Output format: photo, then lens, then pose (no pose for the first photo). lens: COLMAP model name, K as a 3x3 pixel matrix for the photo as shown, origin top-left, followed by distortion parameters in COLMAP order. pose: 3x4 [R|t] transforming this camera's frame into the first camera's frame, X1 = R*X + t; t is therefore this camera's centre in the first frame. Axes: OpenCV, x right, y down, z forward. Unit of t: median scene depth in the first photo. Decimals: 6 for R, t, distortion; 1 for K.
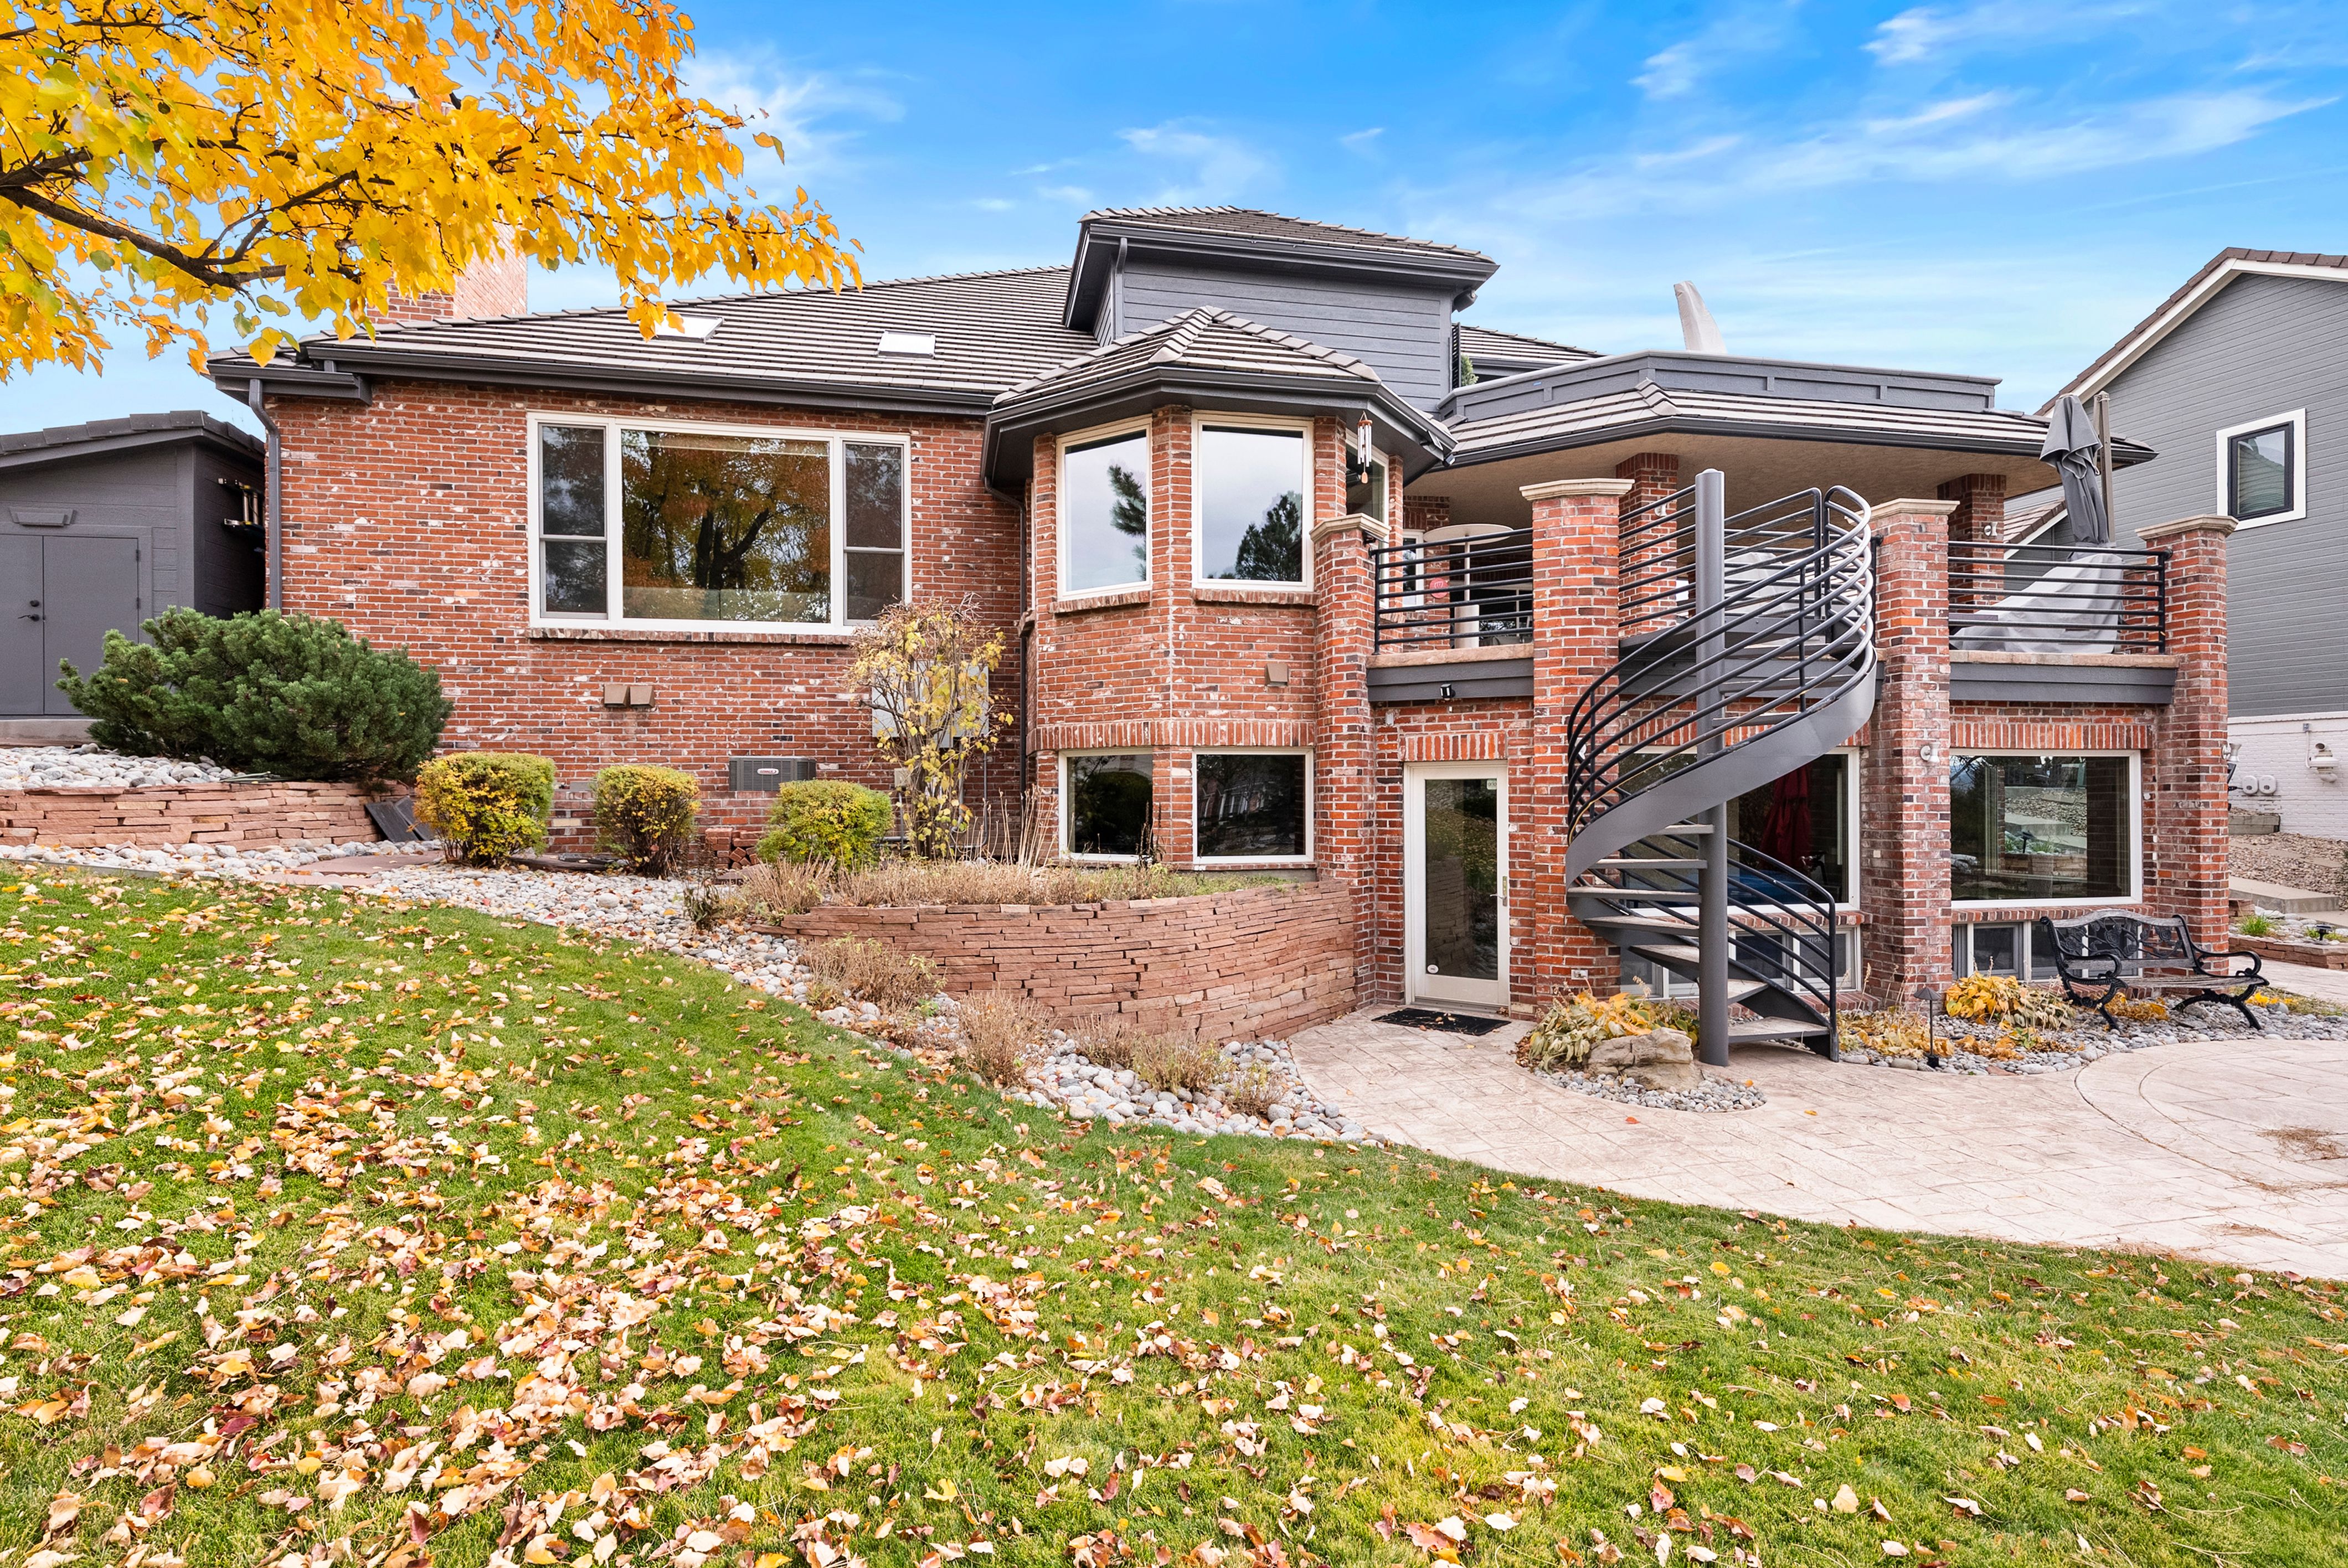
lens RADIAL K [[1032.8, 0, 1182.5], [0, 1032.8, 776.1], [0, 0, 1]] dist [-0.011836, 0.000012]
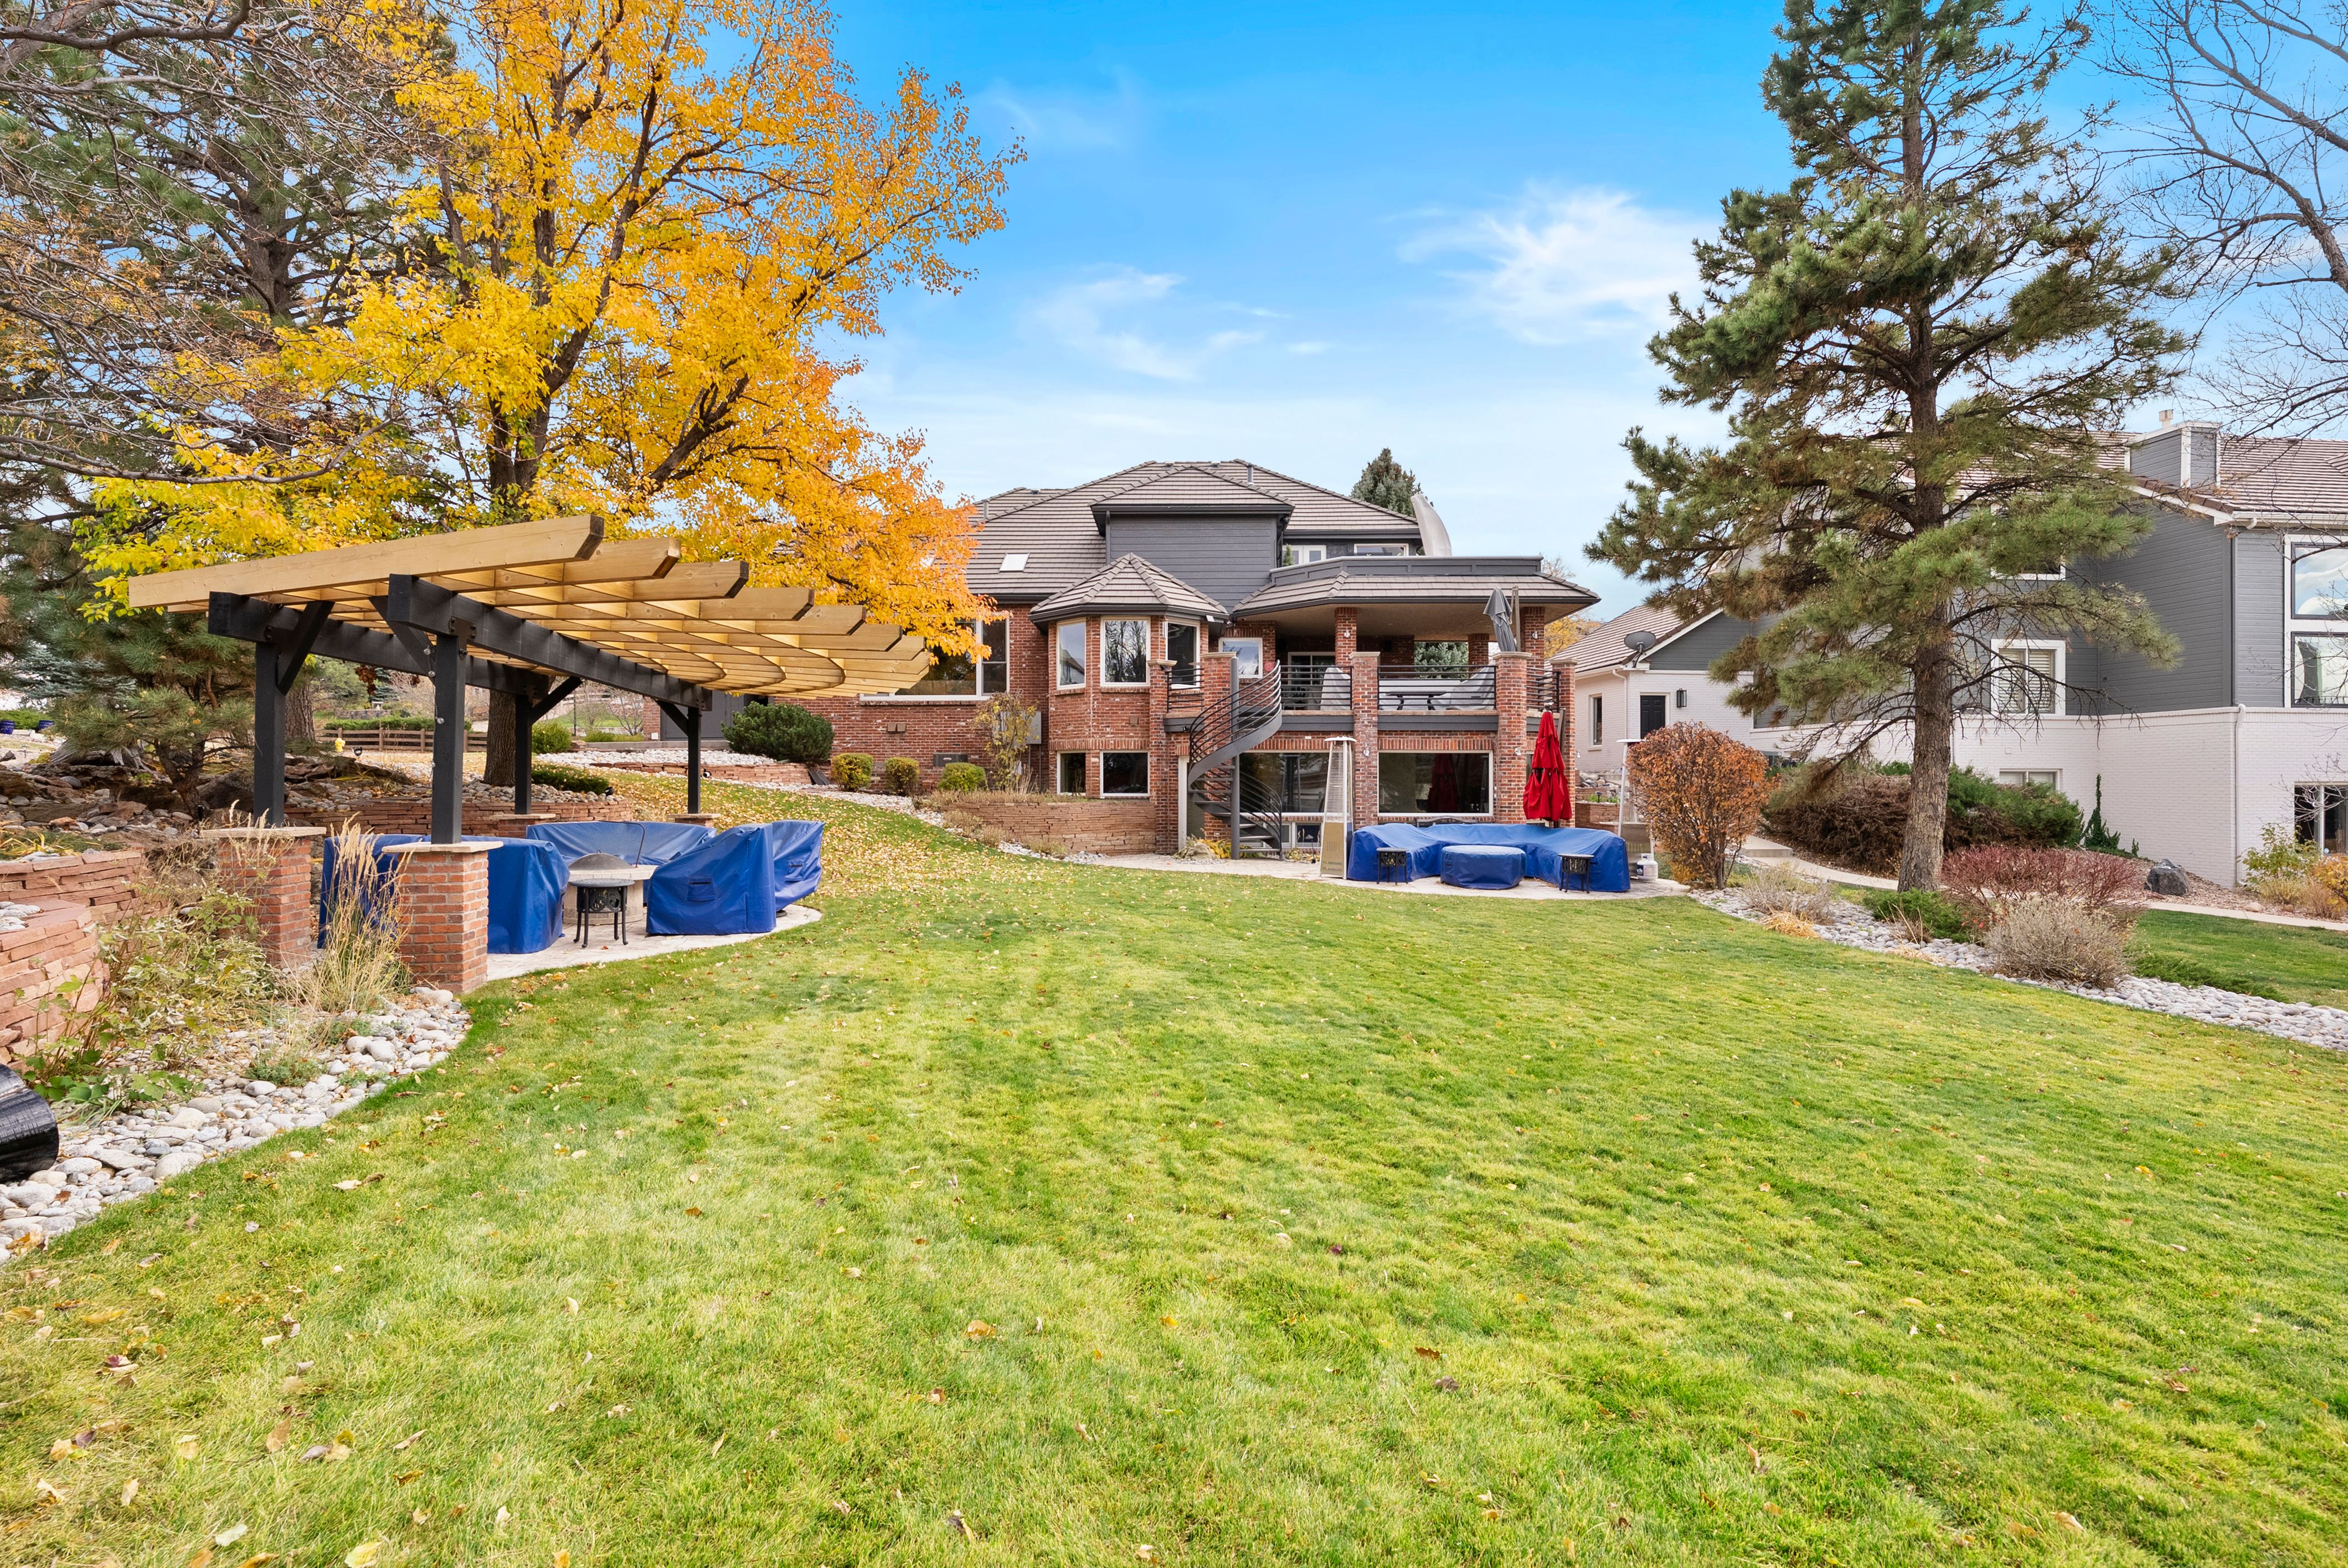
lens RADIAL K [[1032.8, 0, 1169.2], [0, 1032.8, 770.1], [0, 0, 1]] dist [-0.011836, 0.000012]
pose [[0.971159, 0.003037, -0.238412, 0.764635], [-0.000198, 0.999929, 0.011929, -0.008245], [0.238431, -0.011537, 0.971091, -1.389928]]
